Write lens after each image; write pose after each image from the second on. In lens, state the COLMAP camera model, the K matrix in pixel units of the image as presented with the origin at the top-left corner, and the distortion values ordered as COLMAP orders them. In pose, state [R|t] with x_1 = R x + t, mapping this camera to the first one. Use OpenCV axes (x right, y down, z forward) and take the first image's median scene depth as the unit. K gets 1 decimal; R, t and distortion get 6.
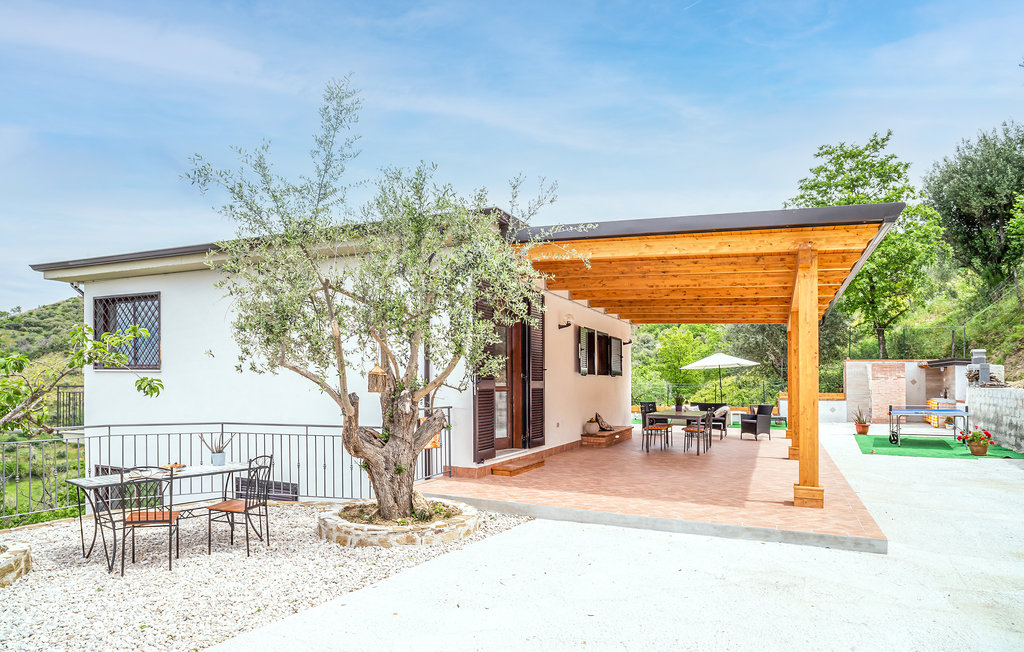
lens RADIAL K [[595.7, 0, 511.5], [0, 595.7, 351.3], [0, 0, 1]] dist [-0.031198, 0.004250]
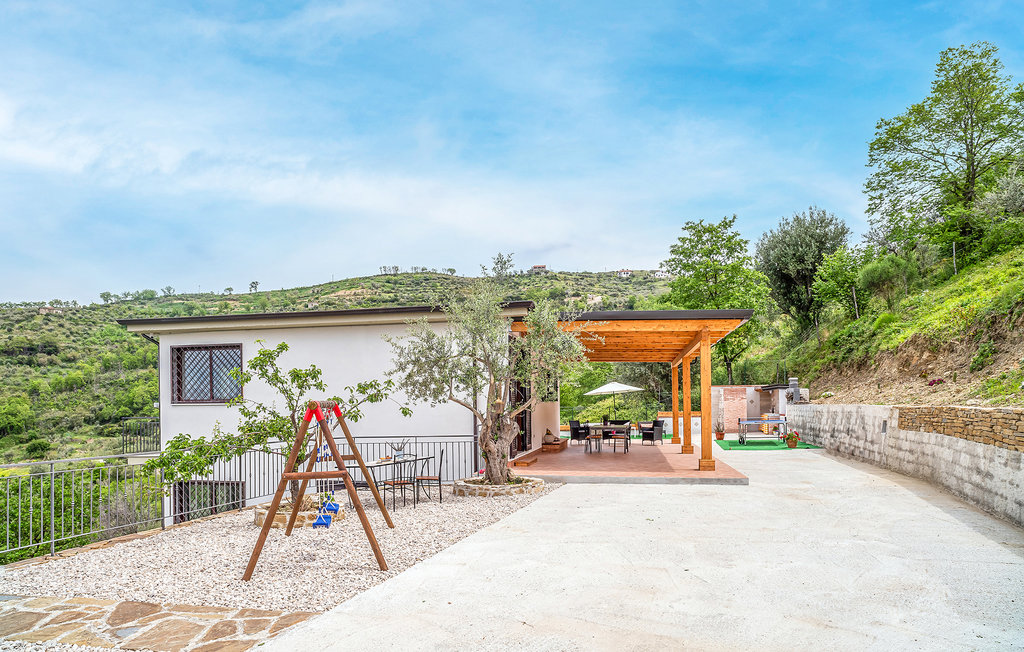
lens RADIAL K [[610.6, 0, 514.3], [0, 610.6, 375.7], [0, 0, 1]] dist [-0.039915, 0.000109]
pose [[0.972731, -0.009325, 0.231750, -0.177388], [0.009662, 0.999953, -0.000322, -0.012590], [-0.231736, 0.002552, 0.972775, -0.240930]]
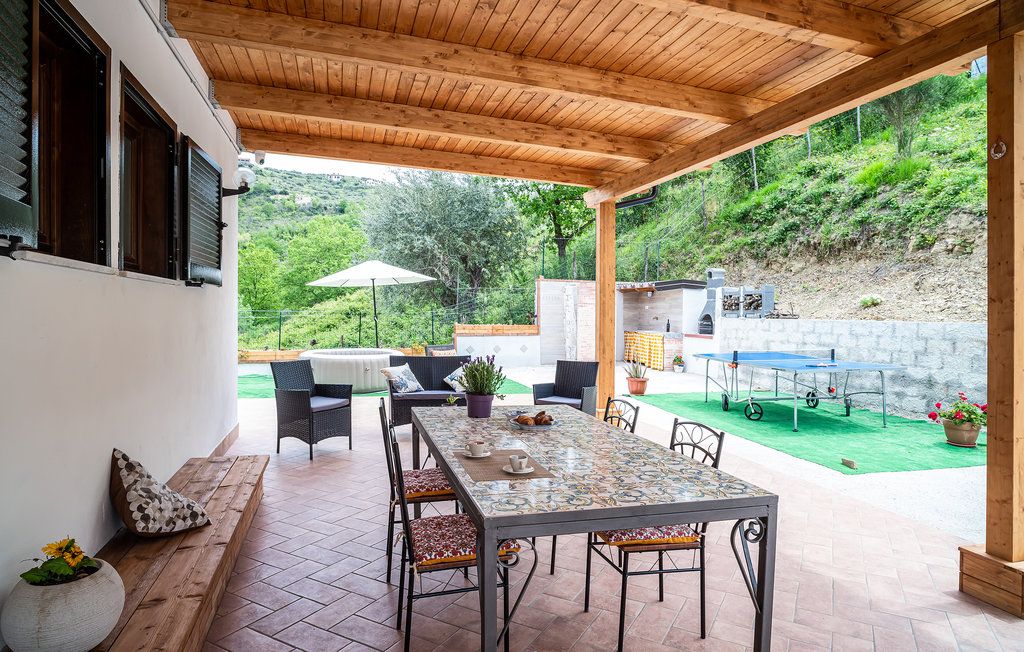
lens RADIAL K [[583.4, 0, 513.5], [0, 583.4, 297.7], [0, 0, 1]] dist [-0.001692, 0.000867]
pose [[0.753958, 0.016671, 0.656711, 0.081795], [-0.040704, 0.998943, 0.021372, 0.027154], [-0.655660, -0.042844, 0.753839, 0.540534]]
